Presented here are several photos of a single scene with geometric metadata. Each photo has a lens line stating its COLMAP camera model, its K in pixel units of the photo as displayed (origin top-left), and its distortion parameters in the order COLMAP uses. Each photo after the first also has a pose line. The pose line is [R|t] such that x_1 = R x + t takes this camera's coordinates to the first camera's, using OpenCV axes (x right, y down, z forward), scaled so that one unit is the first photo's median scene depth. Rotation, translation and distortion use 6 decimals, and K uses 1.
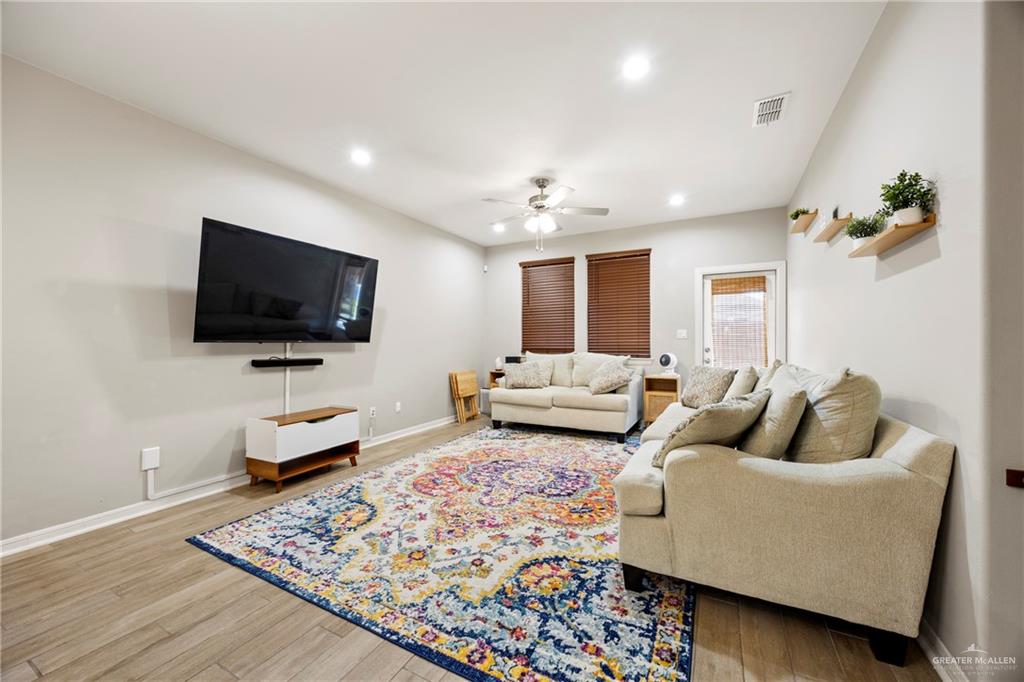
lens RADIAL K [[395.3, 0, 512.1], [0, 395.3, 339.6], [0, 0, 1]] dist [-0.000179, -0.000019]
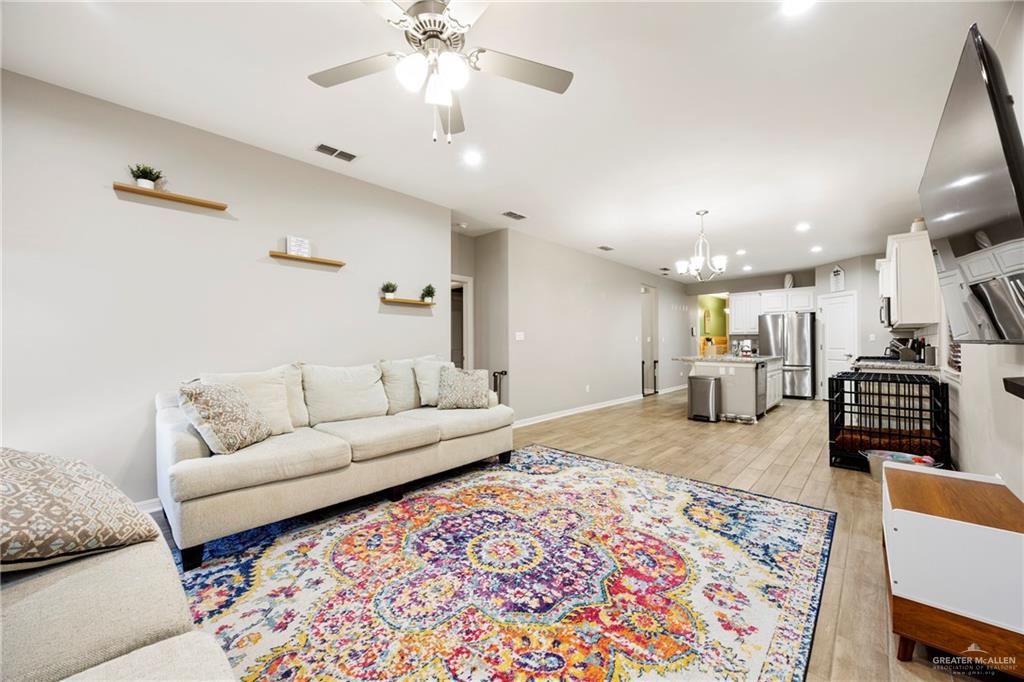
lens RADIAL K [[395.3, 0, 513.4], [0, 395.3, 342.4], [0, 0, 1]] dist [-0.000179, -0.000019]
pose [[-0.968009, 0.004353, 0.250878, -0.164680], [0.002414, 0.999965, -0.008035, 0.010666], [-0.250904, -0.007172, -0.967985, 1.941482]]
